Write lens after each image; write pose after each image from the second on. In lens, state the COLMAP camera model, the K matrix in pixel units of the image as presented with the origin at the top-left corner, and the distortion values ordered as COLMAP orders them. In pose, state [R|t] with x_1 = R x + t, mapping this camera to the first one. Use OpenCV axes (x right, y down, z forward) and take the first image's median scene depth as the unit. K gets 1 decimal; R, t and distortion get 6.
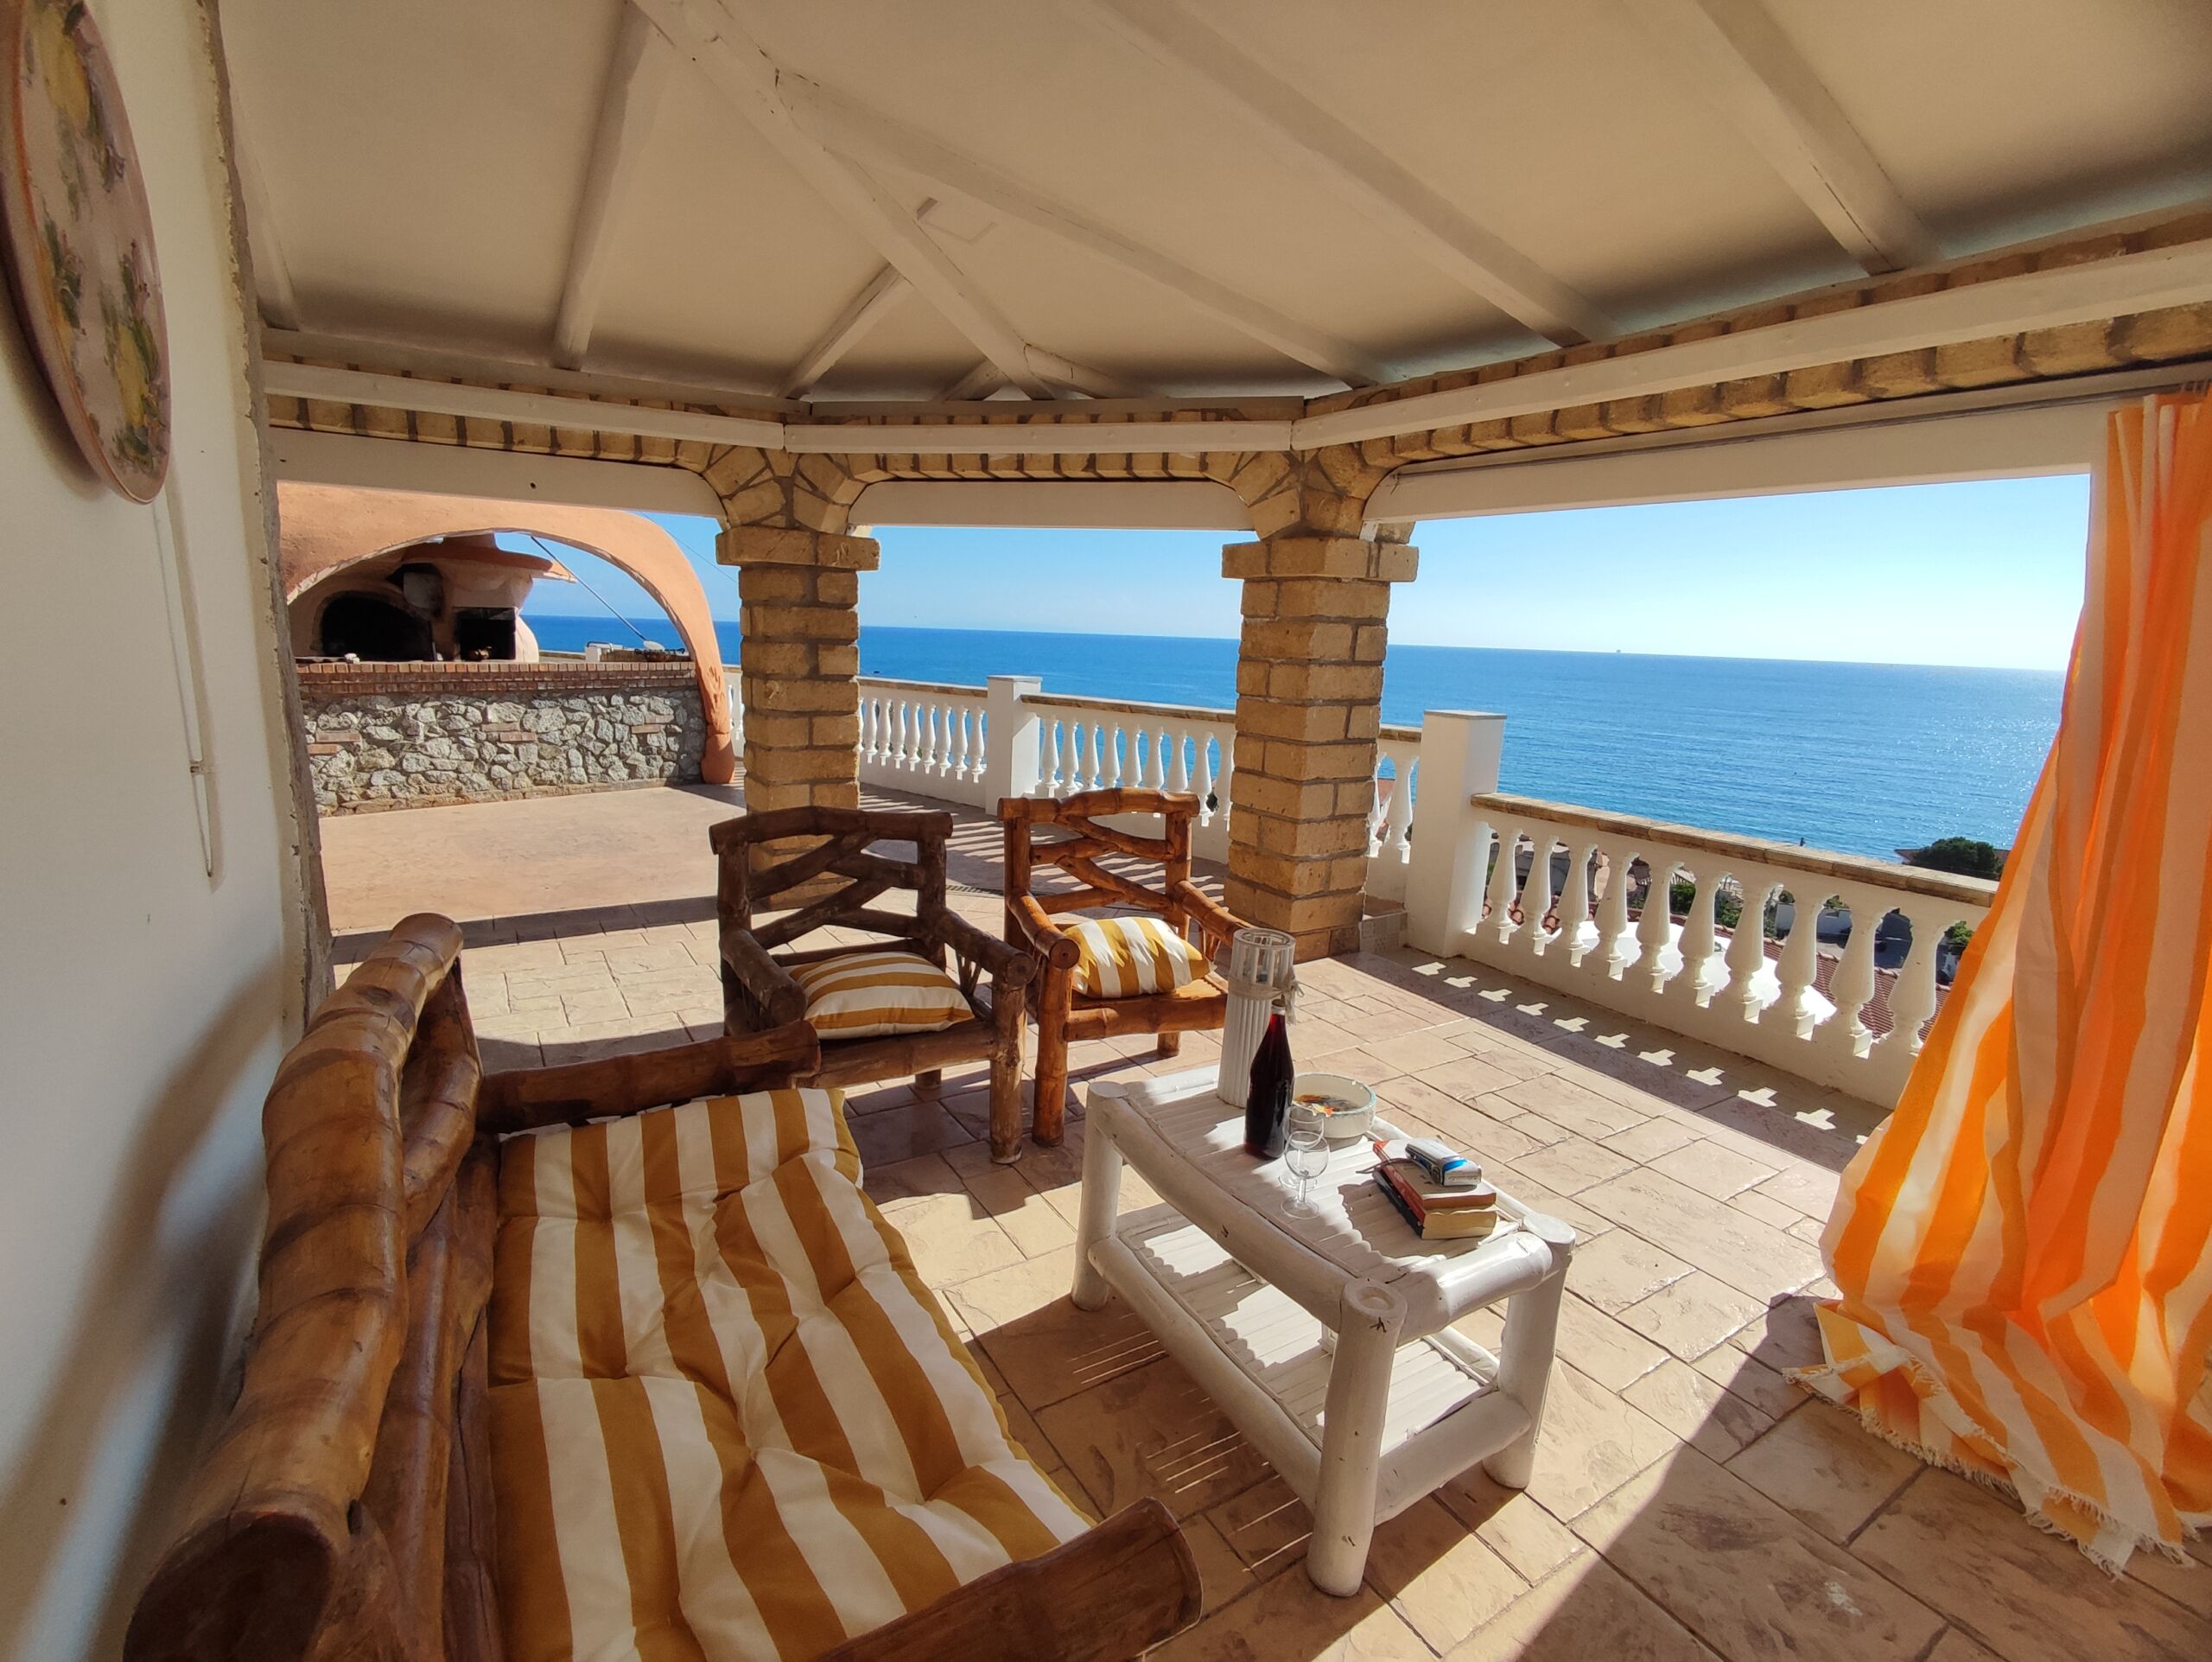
lens RADIAL K [[1017.8, 0, 1106.0], [0, 1017.8, 831.0], [0, 0, 1]] dist [0.002108, -0.005322]
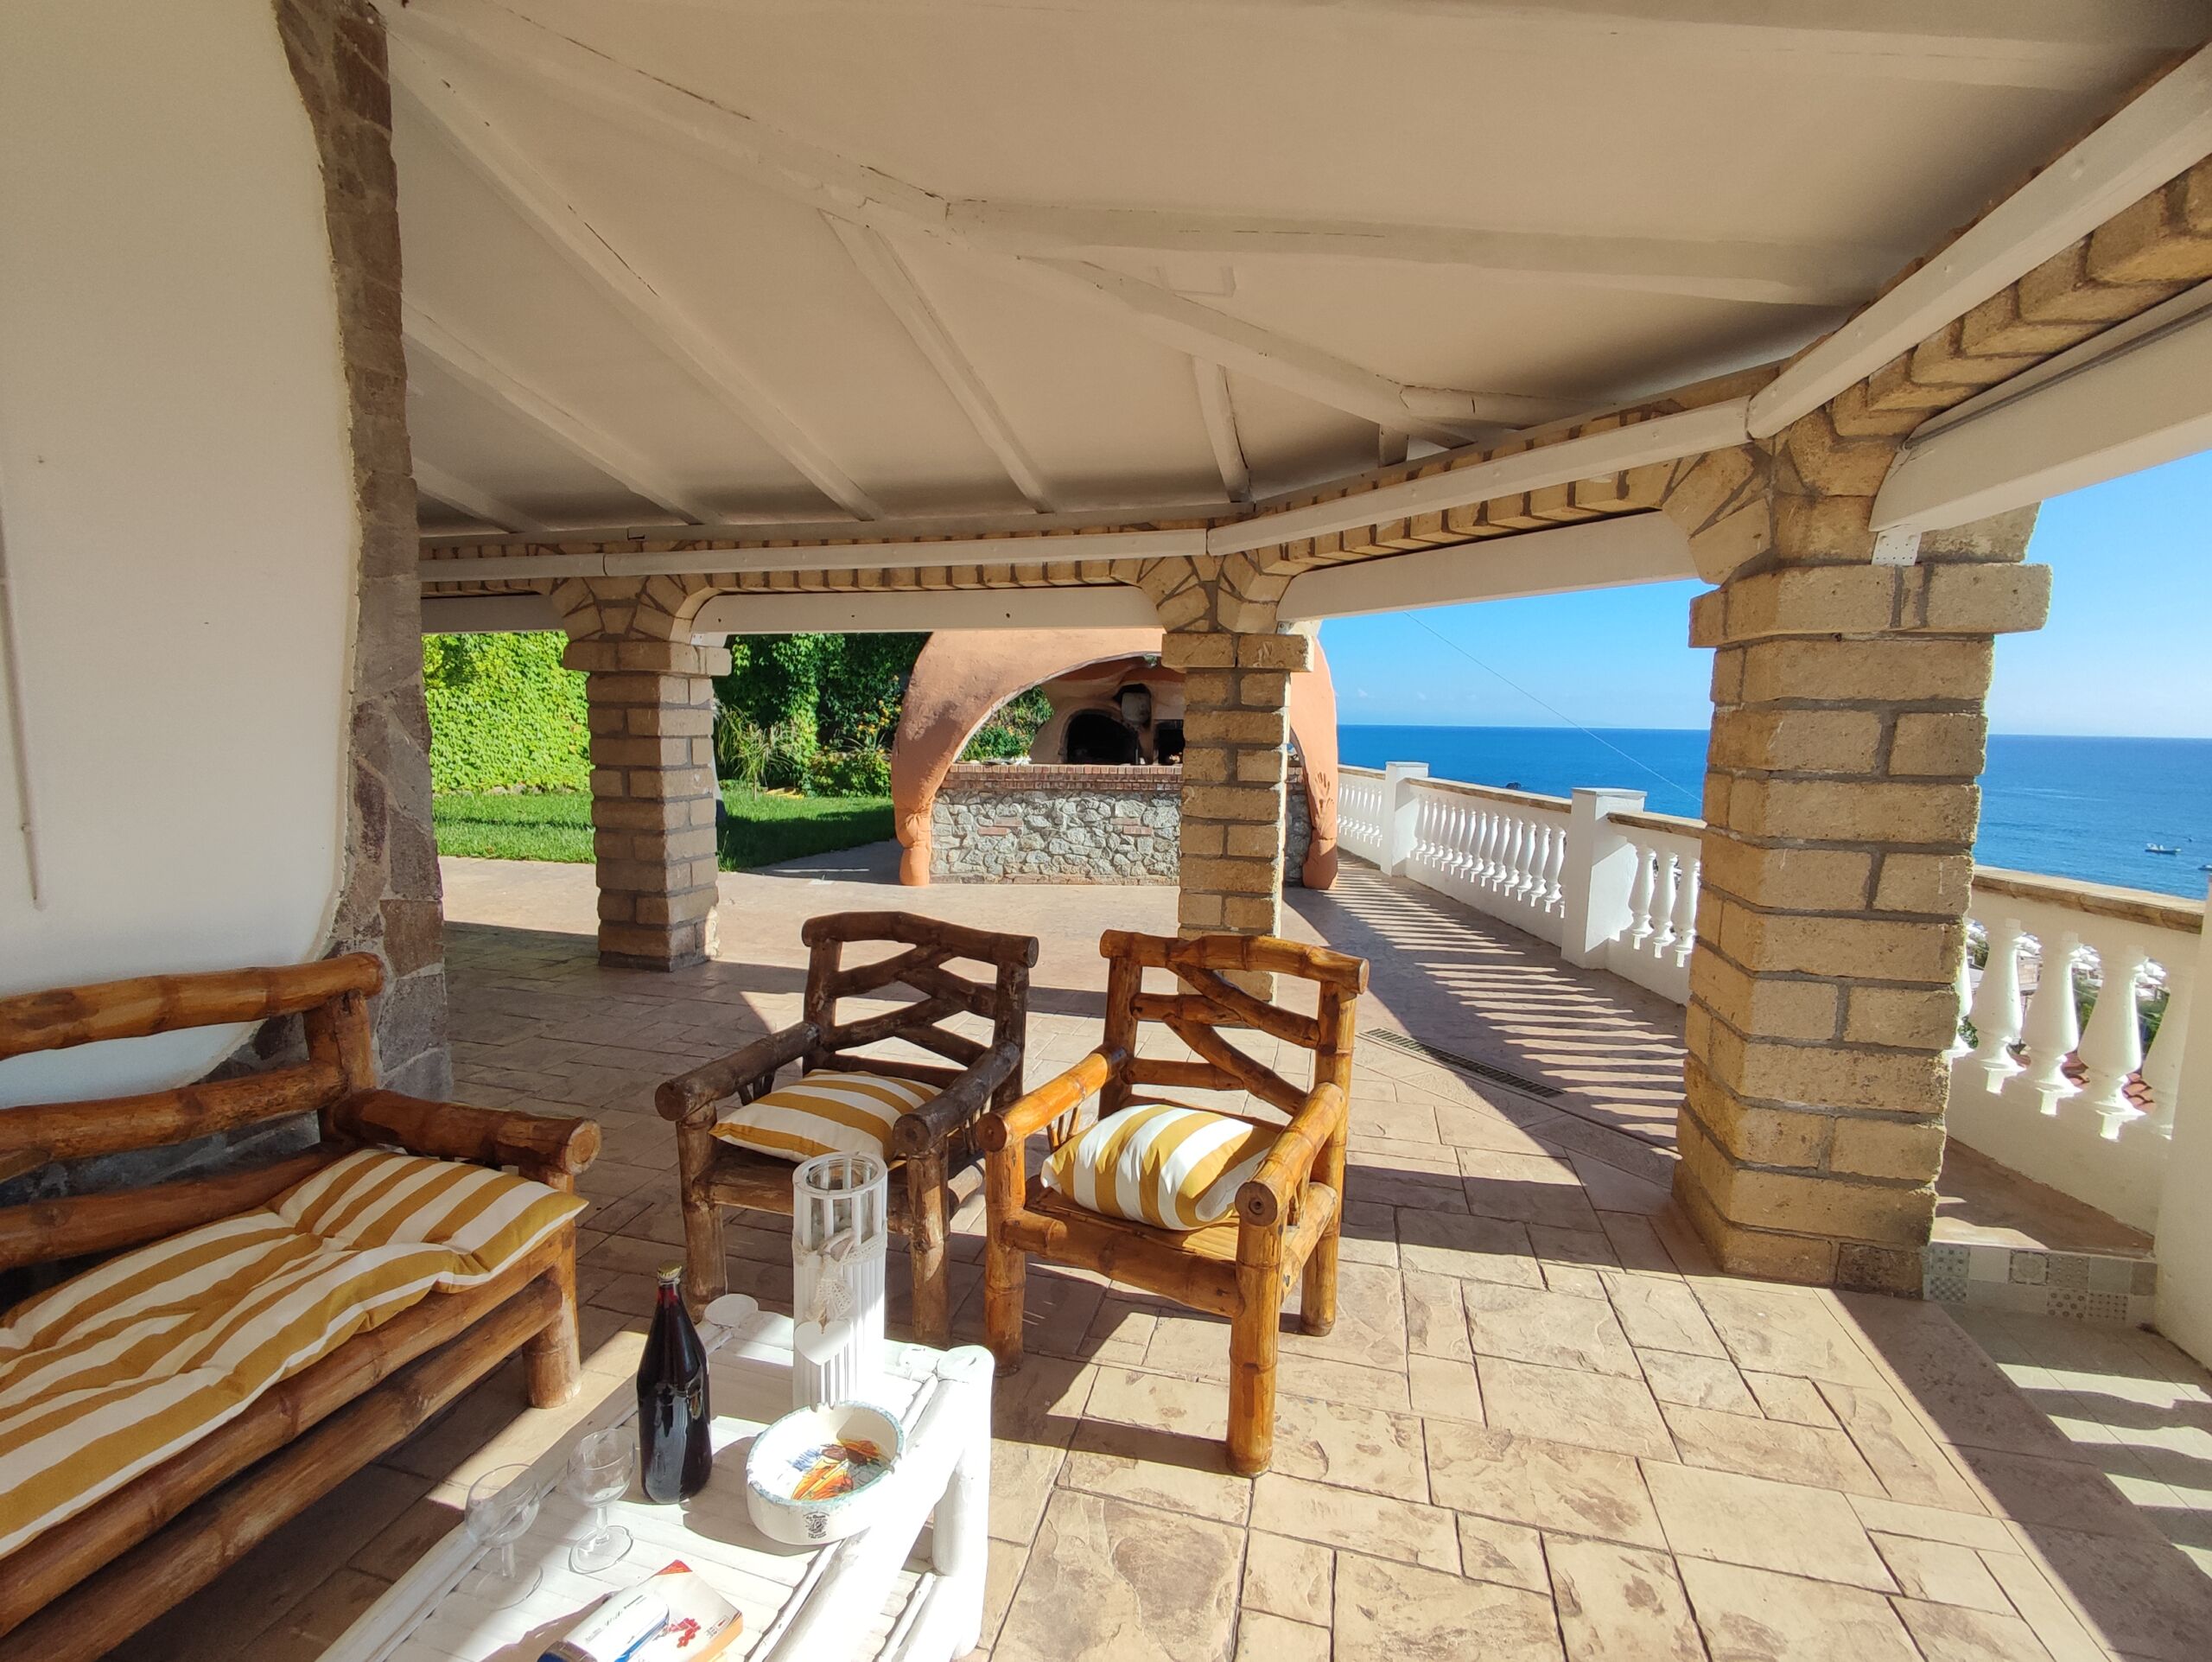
lens RADIAL K [[1017.8, 0, 1106.0], [0, 1017.8, 831.0], [0, 0, 1]] dist [0.002108, -0.005322]
pose [[0.684286, 0.055067, -0.727132, 0.346249], [-0.129819, 0.990415, -0.047163, -0.050687], [0.717565, 0.126669, 0.684876, 0.291099]]
